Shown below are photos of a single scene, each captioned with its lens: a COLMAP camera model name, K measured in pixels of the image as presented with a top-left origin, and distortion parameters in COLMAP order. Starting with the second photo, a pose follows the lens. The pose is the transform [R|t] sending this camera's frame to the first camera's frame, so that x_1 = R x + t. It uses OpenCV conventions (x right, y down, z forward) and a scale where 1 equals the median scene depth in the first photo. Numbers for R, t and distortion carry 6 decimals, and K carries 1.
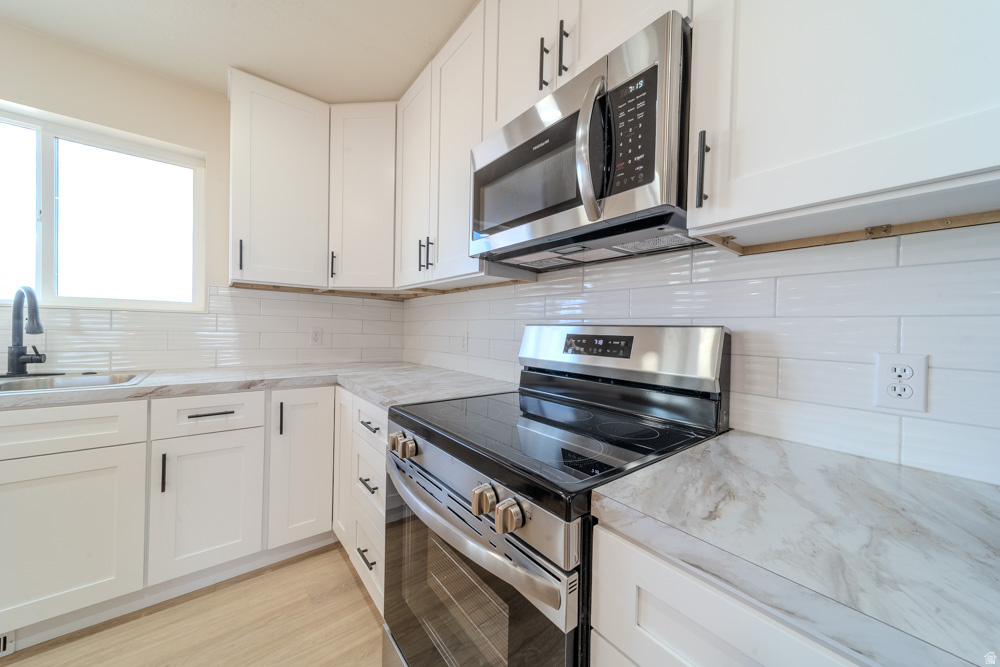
lens RADIAL K [[351.0, 0, 496.2], [0, 351.0, 331.3], [0, 0, 1]] dist [0.008606, -0.000371]
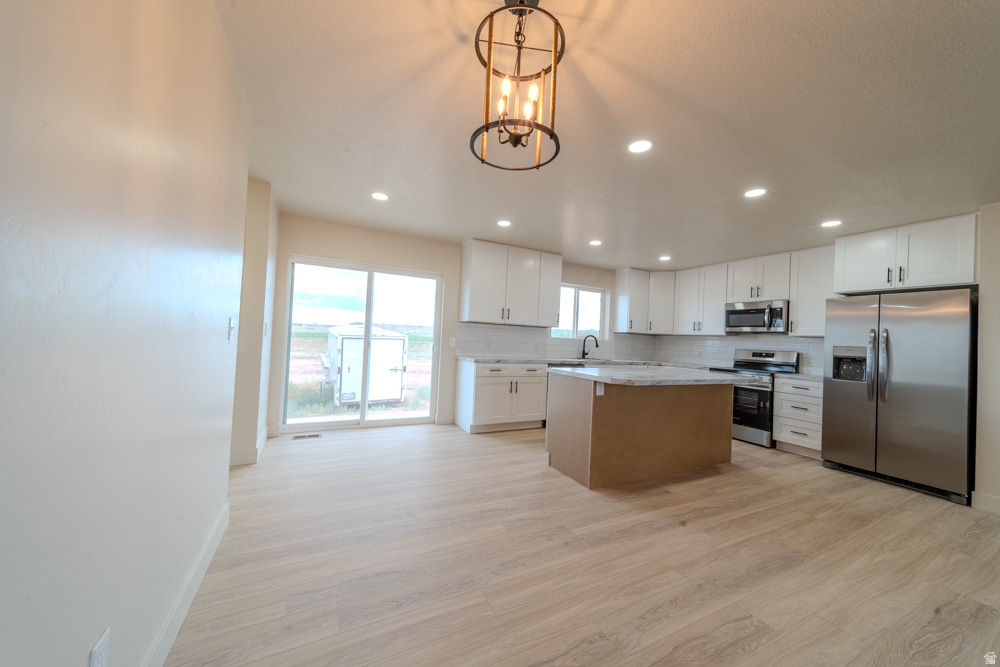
lens RADIAL K [[351.0, 0, 496.2], [0, 351.0, 331.3], [0, 0, 1]] dist [0.008606, -0.000371]
pose [[0.980946, 0.021149, -0.193126, -1.534186], [-0.028312, 0.999007, -0.034409, -0.005762], [0.192206, 0.039221, 0.980570, -2.820841]]
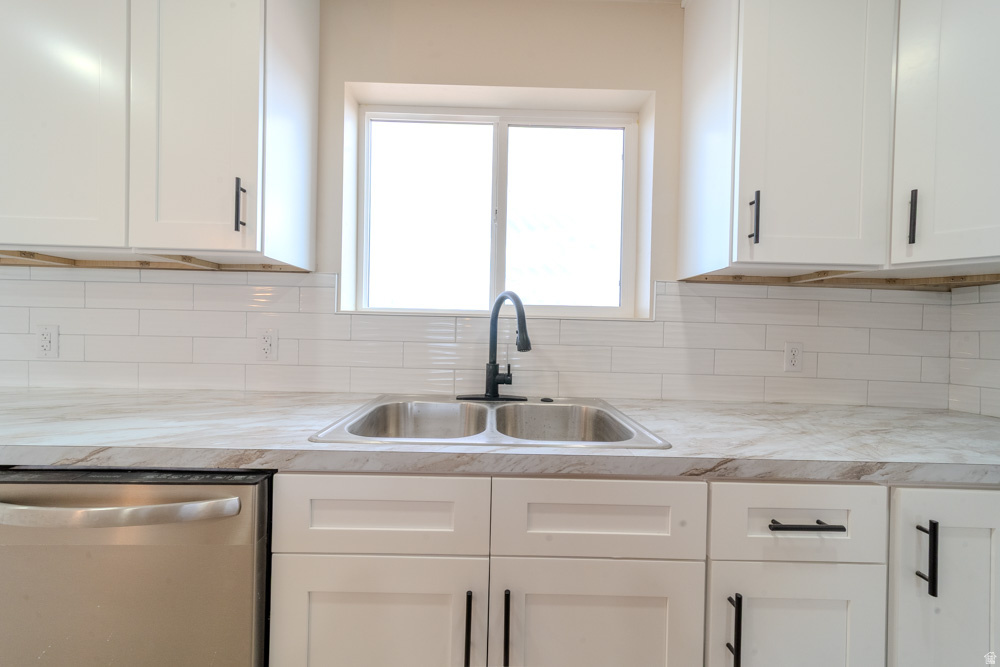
lens RADIAL K [[351.0, 0, 496.2], [0, 351.0, 331.3], [0, 0, 1]] dist [0.008606, -0.000371]
pose [[0.793243, 0.000957, -0.608905, -0.823649], [-0.010689, 0.999867, -0.012353, -0.024384], [0.608812, 0.016308, 0.793147, 0.337506]]
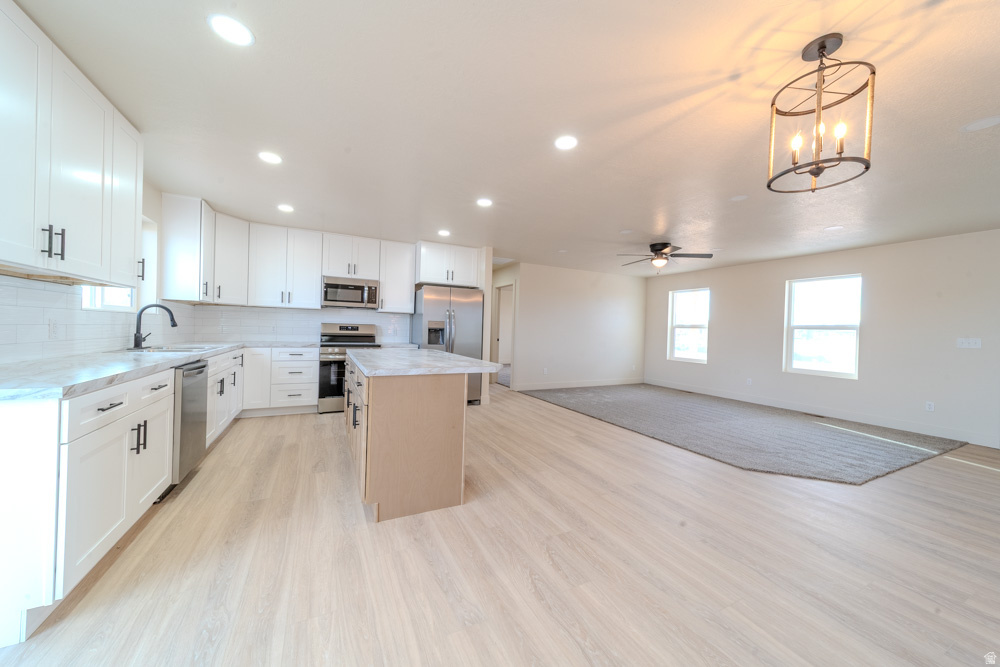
lens RADIAL K [[351.0, 0, 496.2], [0, 351.0, 331.3], [0, 0, 1]] dist [0.008606, -0.000371]
pose [[0.203057, -0.021524, 0.978930, -2.845969], [-0.015051, 0.999572, 0.025100, -0.047465], [-0.979051, -0.019831, 0.202646, -1.320832]]
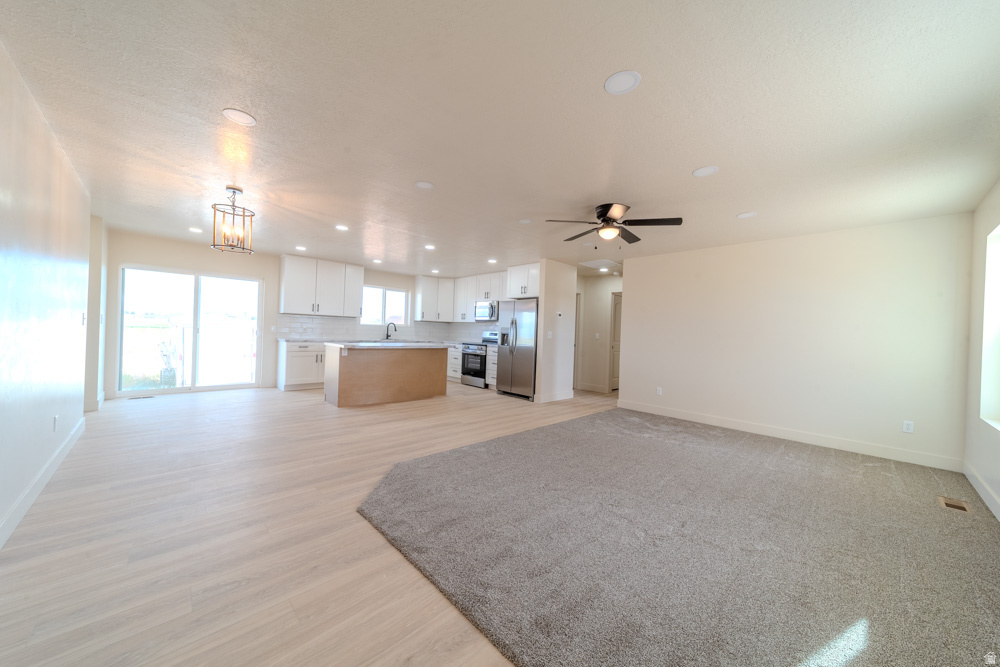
lens RADIAL K [[351.0, 0, 496.2], [0, 351.0, 331.3], [0, 0, 1]] dist [0.008606, -0.000371]
pose [[0.995487, 0.014664, 0.093756, -0.218746], [-0.013930, 0.999867, -0.008484, 0.031155], [-0.093868, 0.007140, 0.995559, -4.352043]]
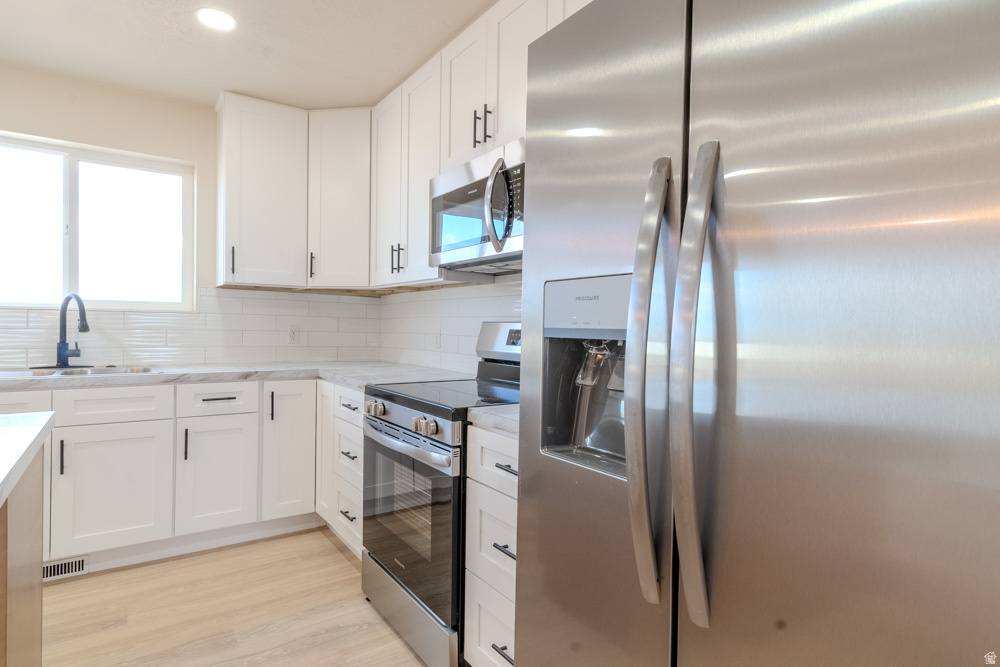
lens RADIAL K [[537.3, 0, 494.4], [0, 537.3, 329.6], [0, 0, 1]] dist [0.007313, 0.001011]
pose [[0.998027, -0.006505, -0.062451, 0.227225], [0.006402, 0.999978, -0.001851, 0.010276], [0.062461, 0.001448, 0.998046, -0.730708]]
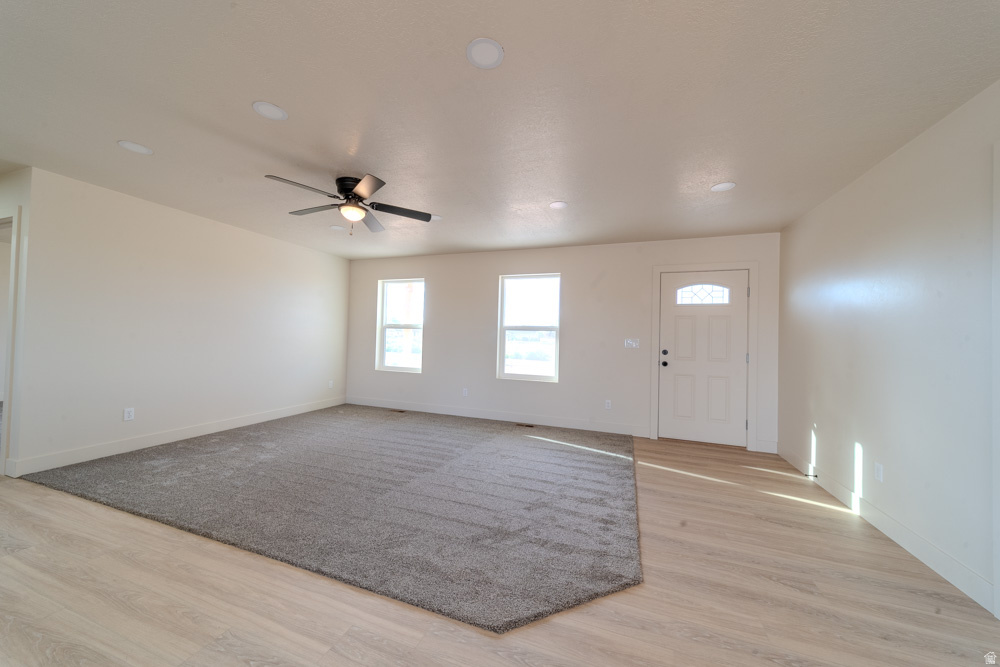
lens RADIAL K [[351.0, 0, 496.2], [0, 351.0, 331.3], [0, 0, 1]] dist [0.008606, -0.000371]
pose [[-0.522676, -0.015909, 0.852383, -1.356904], [-0.029106, 0.999576, 0.000809, -0.012290], [-0.852034, -0.024387, -0.522917, -1.816033]]
